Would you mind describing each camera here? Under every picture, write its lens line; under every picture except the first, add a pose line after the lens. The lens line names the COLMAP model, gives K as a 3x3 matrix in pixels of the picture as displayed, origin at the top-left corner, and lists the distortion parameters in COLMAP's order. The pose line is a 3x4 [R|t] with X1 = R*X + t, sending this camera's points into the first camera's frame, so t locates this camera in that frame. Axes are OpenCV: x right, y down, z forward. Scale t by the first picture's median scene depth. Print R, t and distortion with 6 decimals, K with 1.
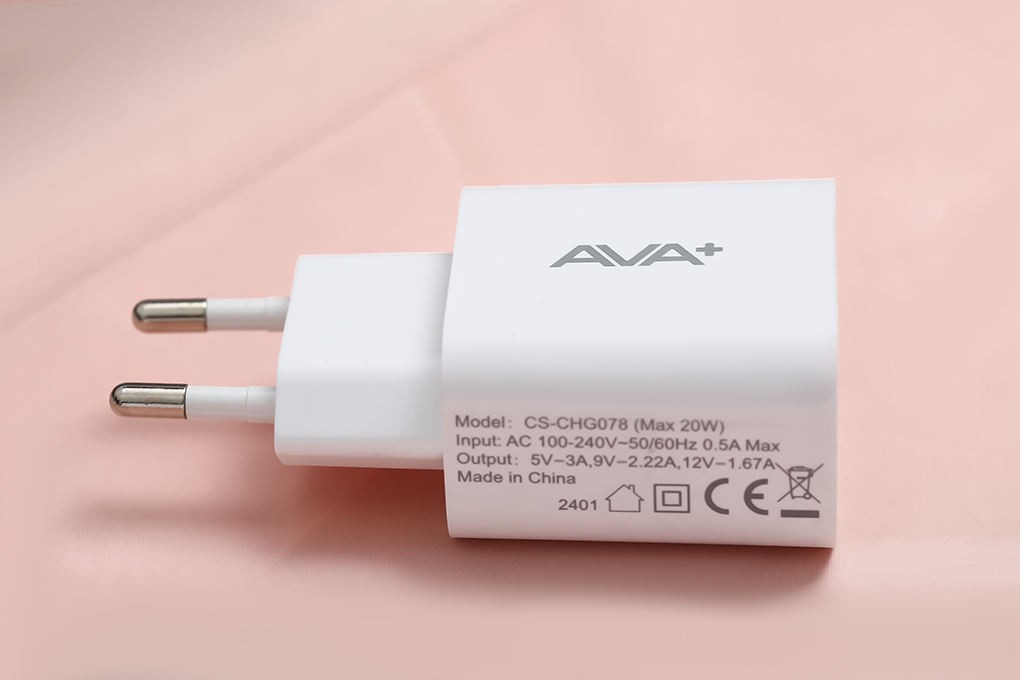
lens RADIAL K [[4089.5, 0, 510.3], [0, 4089.5, 340.0], [0, 0, 1]] dist [-0.307569, 0.000000]
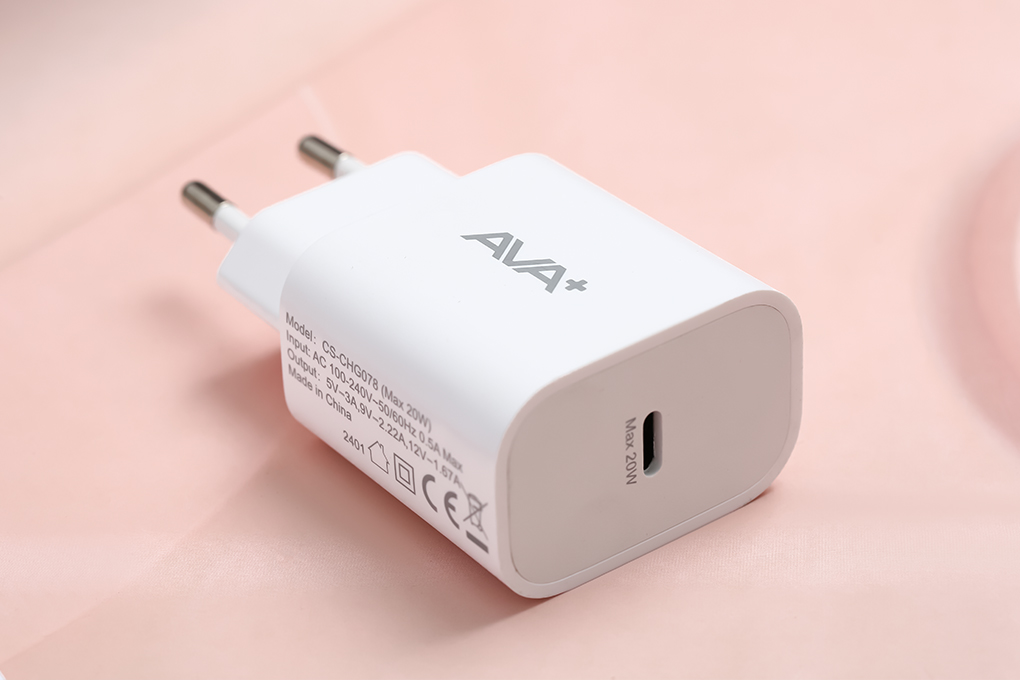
lens RADIAL K [[4089.5, 0, 510.0], [0, 4089.5, 340.3], [0, 0, 1]] dist [-0.307569, 0.000000]
pose [[0.654098, 0.419663, -0.629316, 0.705551], [-0.398566, 0.898330, 0.184794, -0.197251], [0.642885, 0.129950, 0.754859, 0.223522]]
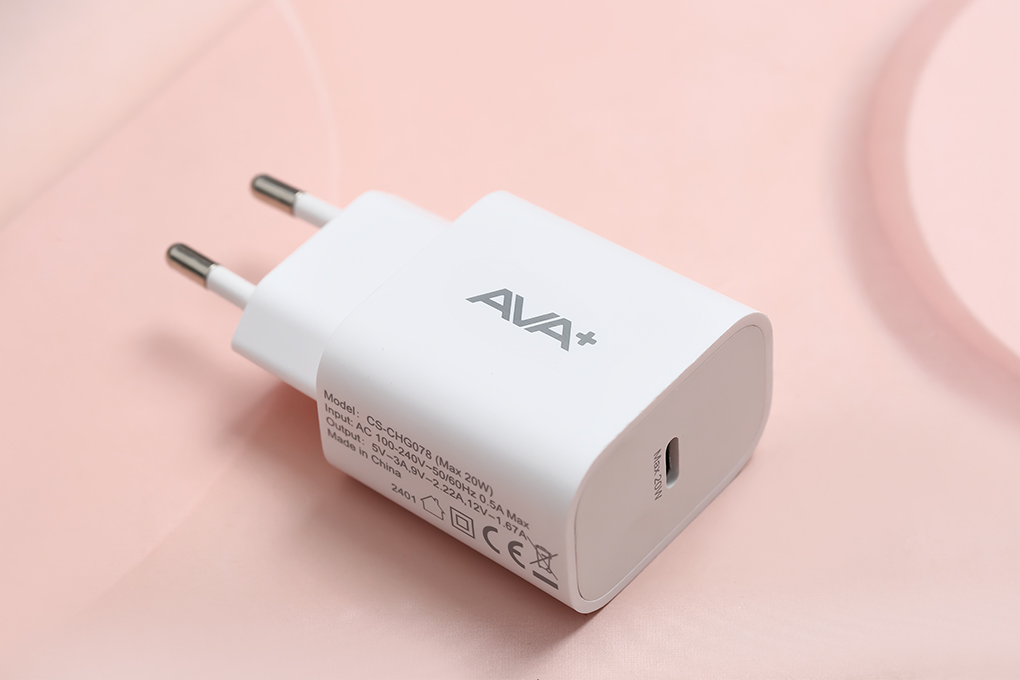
lens RADIAL K [[4089.5, 0, 510.2], [0, 4089.5, 339.5], [0, 0, 1]] dist [-0.307569, 0.000000]
pose [[0.814228, 0.403717, -0.417187, 0.532974], [-0.292468, 0.906013, 0.305947, -0.383414], [0.501492, -0.127097, 0.855776, -0.013928]]
